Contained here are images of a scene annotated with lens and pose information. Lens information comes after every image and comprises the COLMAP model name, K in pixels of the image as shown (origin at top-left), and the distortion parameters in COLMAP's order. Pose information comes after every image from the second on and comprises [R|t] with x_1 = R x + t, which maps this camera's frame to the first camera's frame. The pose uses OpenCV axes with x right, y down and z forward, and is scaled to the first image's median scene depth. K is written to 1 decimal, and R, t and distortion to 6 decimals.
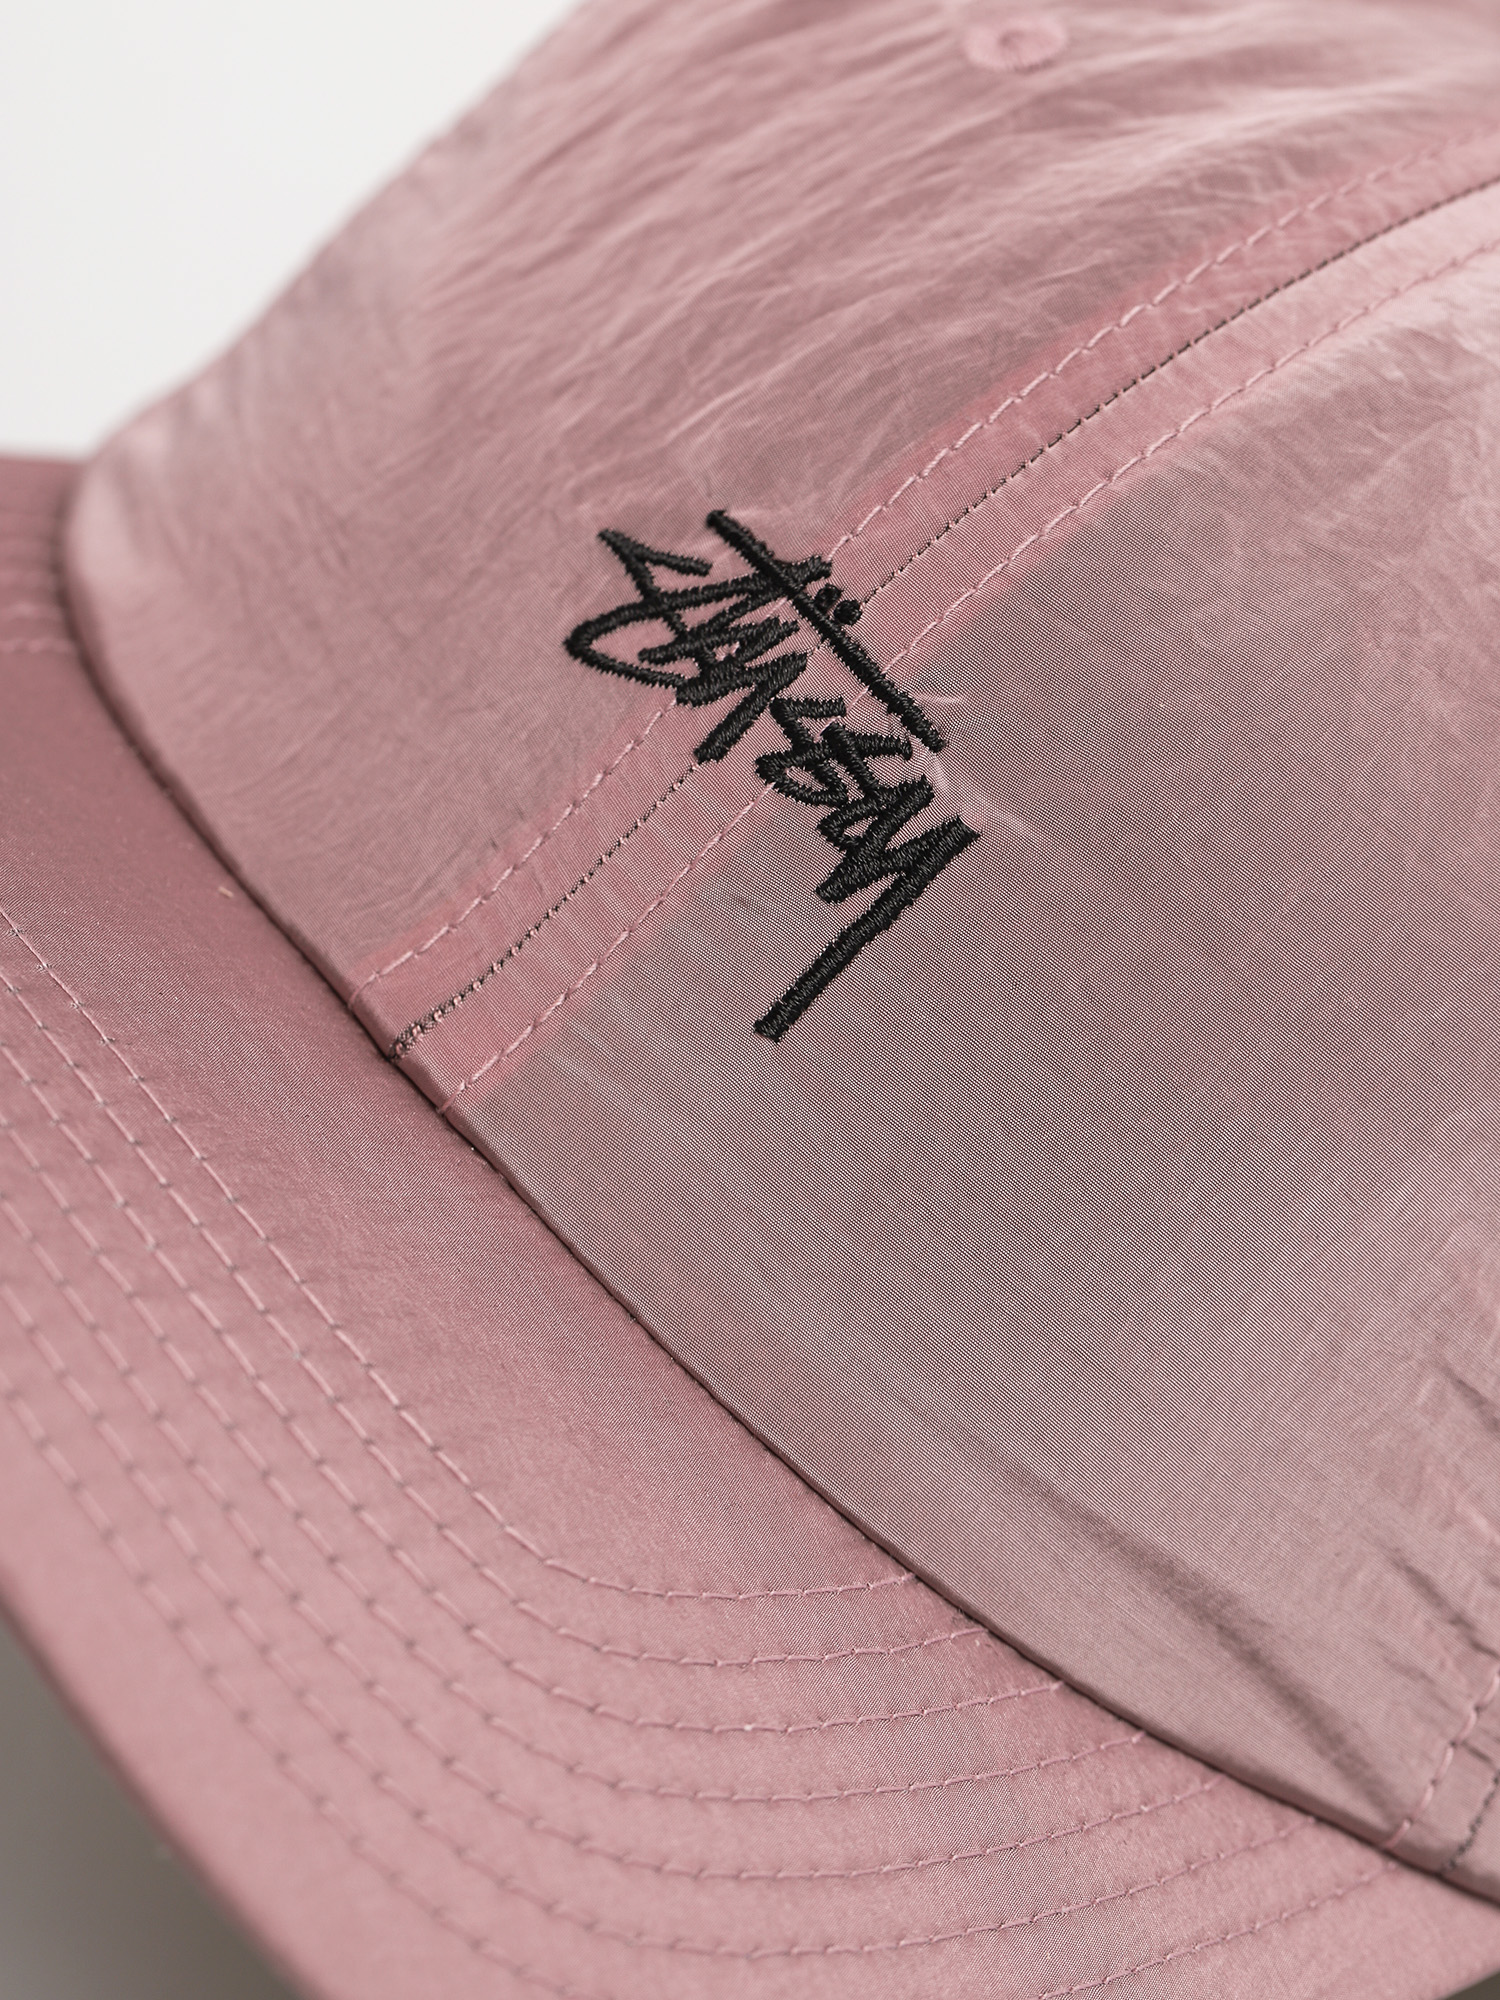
lens RADIAL K [[7251.4, 0, 750.0], [0, 7251.4, 1000.0], [0, 0, 1]] dist [-0.215842, -1.141888]
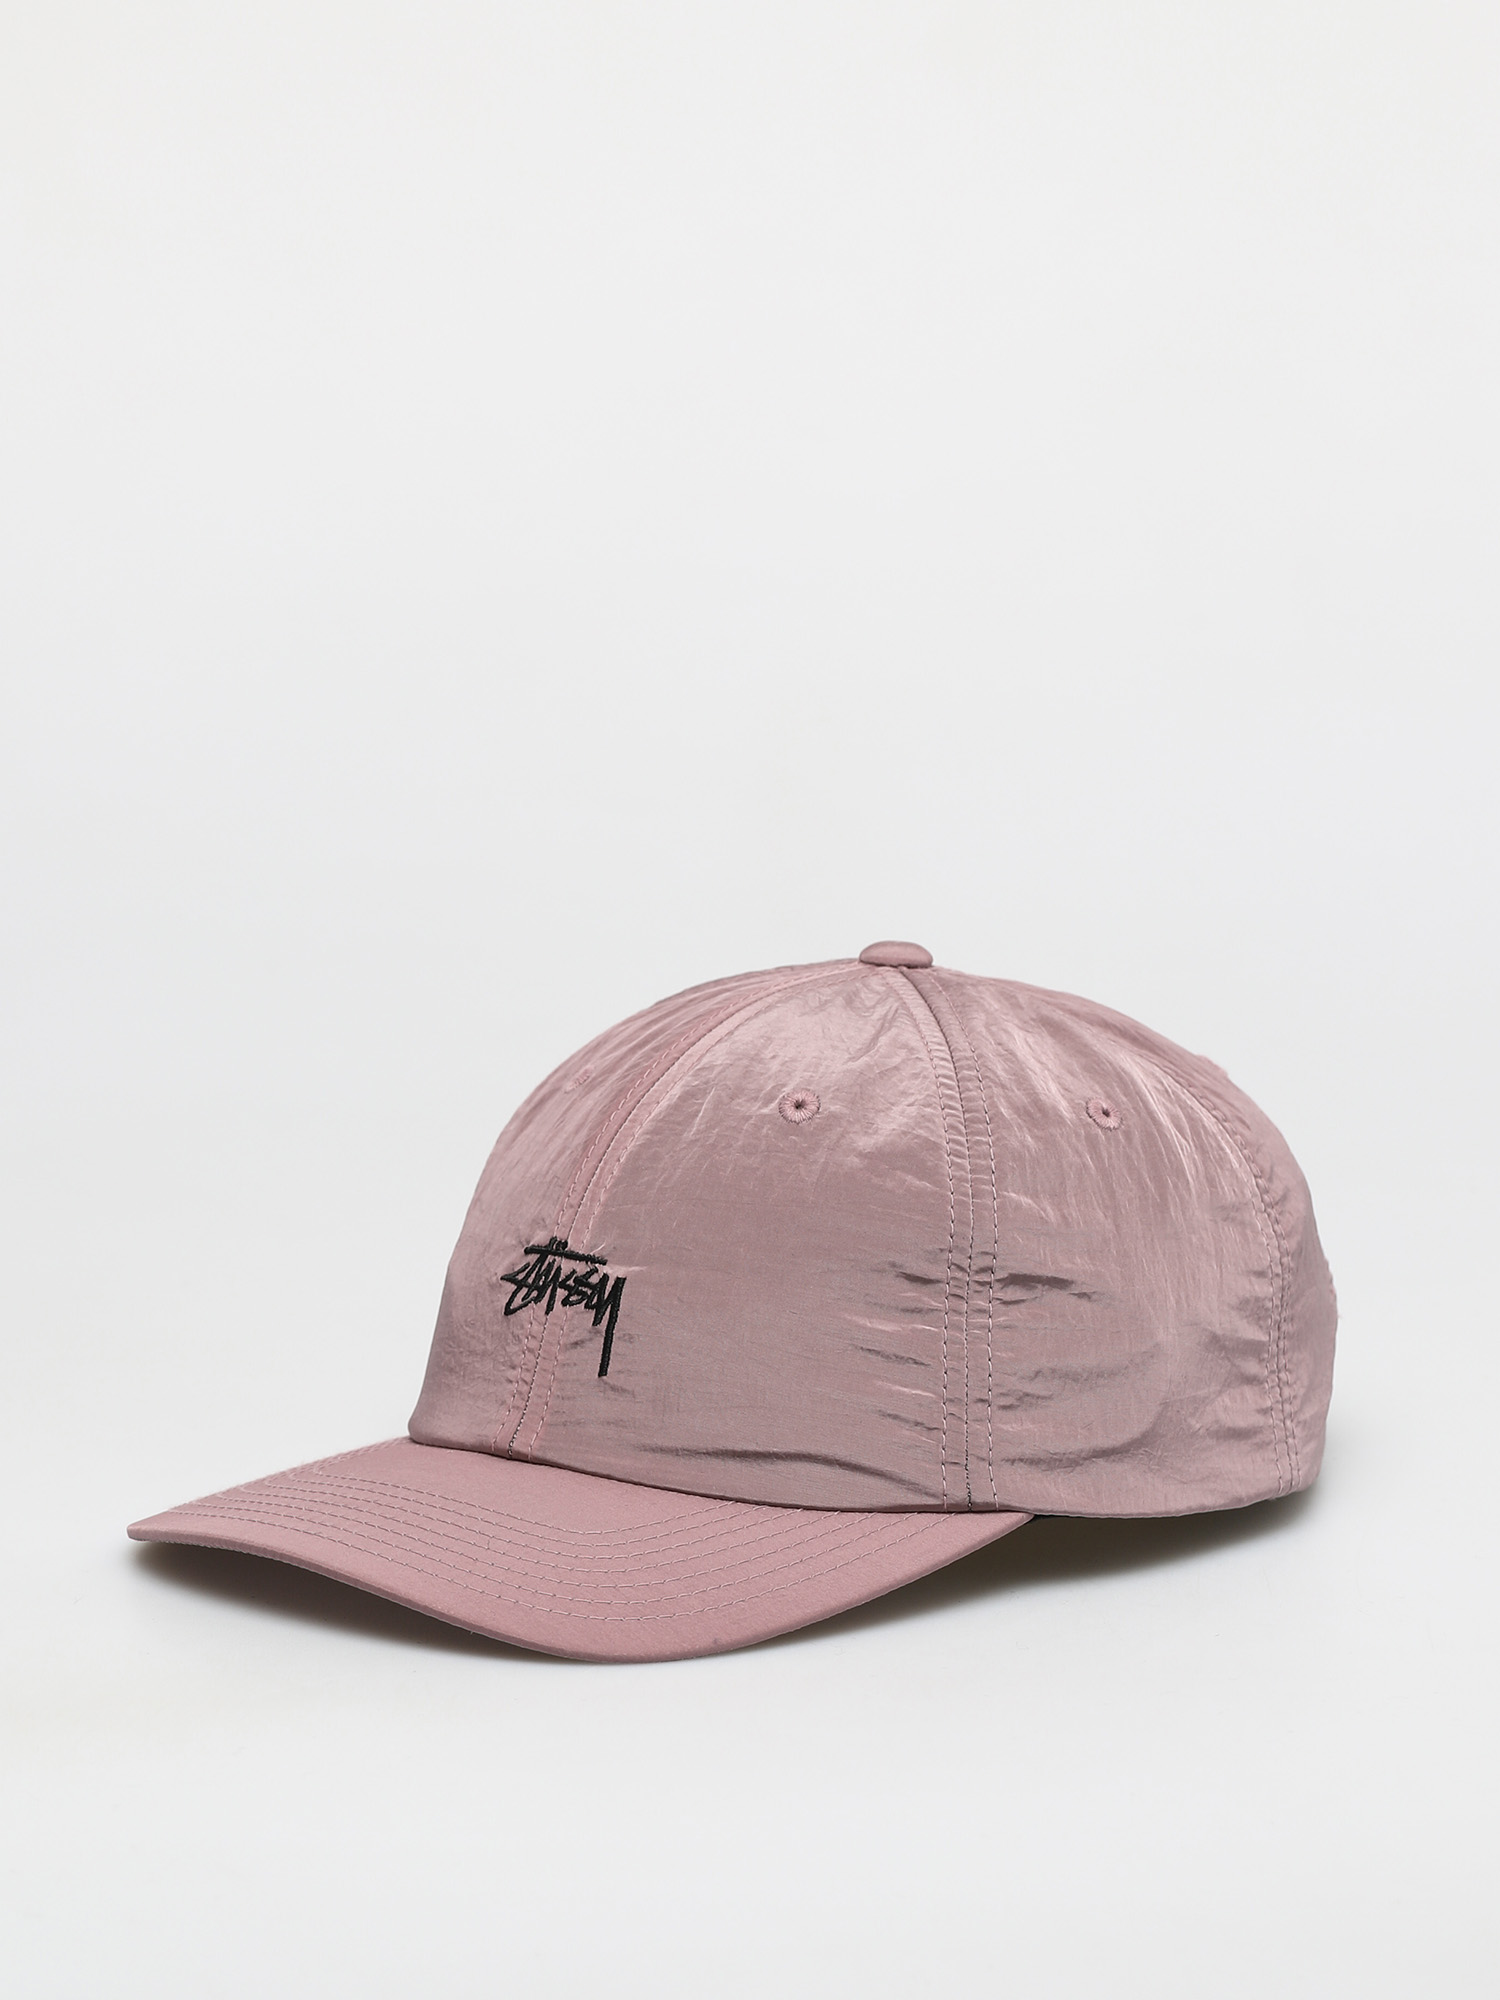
lens RADIAL K [[7251.4, 0, 750.0], [0, 7251.4, 1000.0], [0, 0, 1]] dist [-0.215842, -1.141888]
pose [[0.821570, -0.549739, -0.151029, 0.575987], [0.458709, 0.794728, -0.397485, 1.074555], [0.338540, 0.257283, 0.905094, -1.671811]]
